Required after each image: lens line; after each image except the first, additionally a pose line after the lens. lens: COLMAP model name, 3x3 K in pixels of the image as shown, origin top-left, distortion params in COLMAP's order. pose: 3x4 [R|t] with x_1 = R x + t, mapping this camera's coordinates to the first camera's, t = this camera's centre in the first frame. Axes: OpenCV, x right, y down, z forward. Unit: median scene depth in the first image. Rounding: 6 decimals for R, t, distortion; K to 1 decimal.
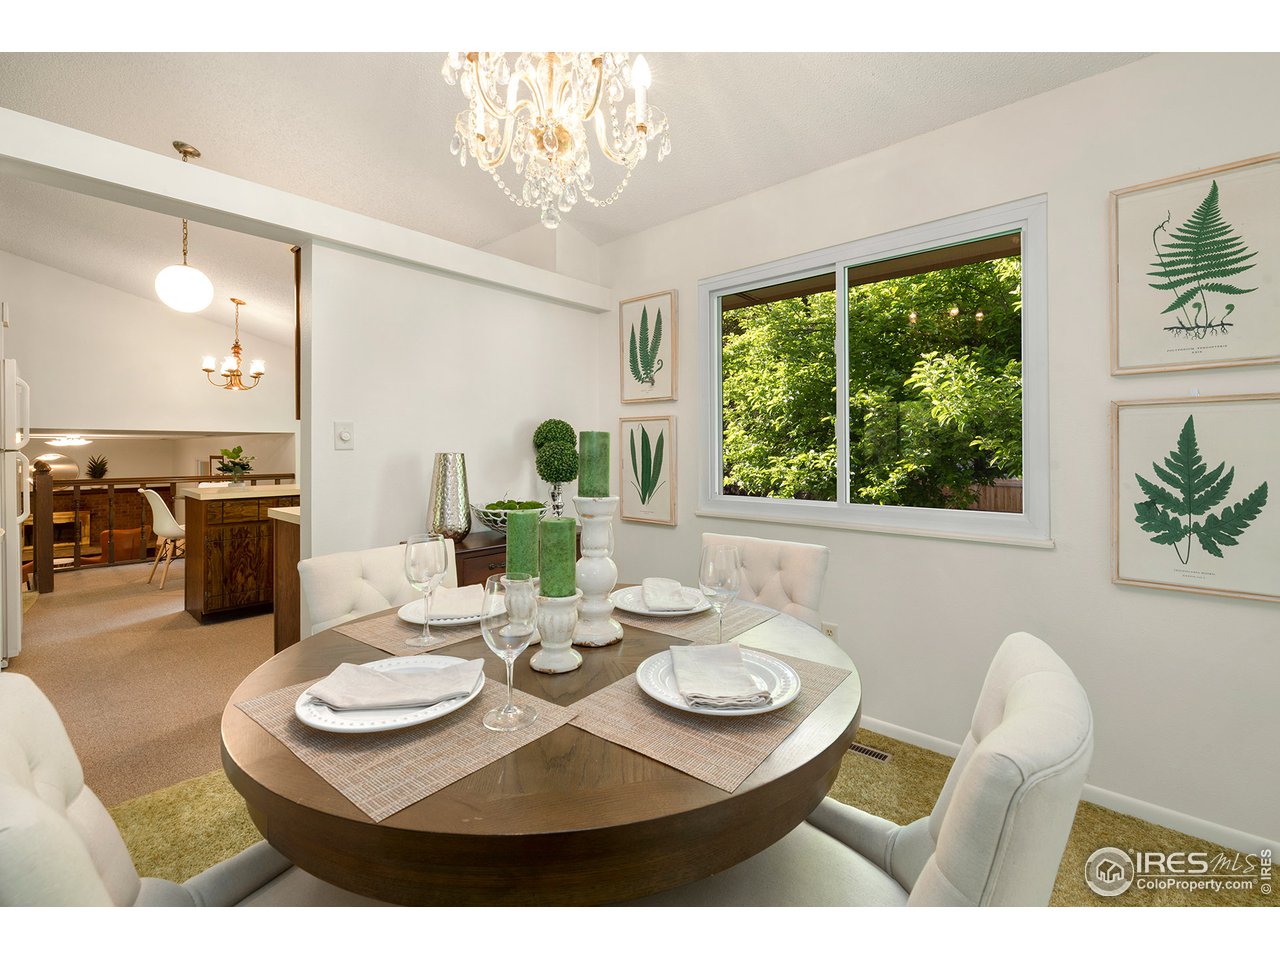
lens RADIAL K [[554.2, 0, 638.2], [0, 554.2, 448.6], [0, 0, 1]] dist [-0.002284, -0.000401]
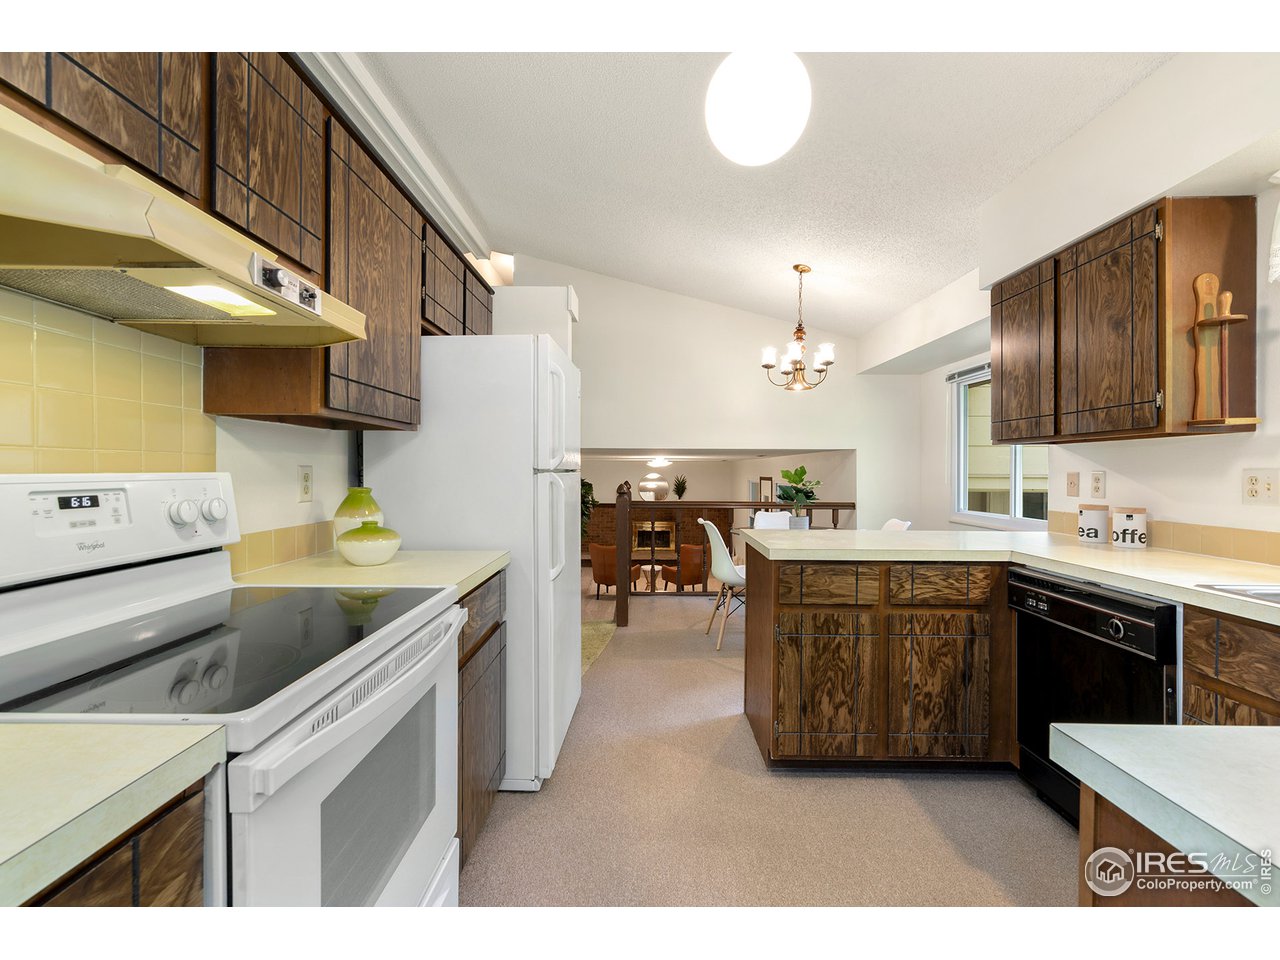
lens RADIAL K [[551.3, 0, 641.8], [0, 551.3, 473.4], [0, 0, 1]] dist [0.001263, 0.000263]
pose [[0.653935, 0.009467, -0.756491, -0.317947], [-0.005403, 0.999955, 0.007844, 0.000566], [0.756531, -0.001042, 0.653957, 0.375326]]
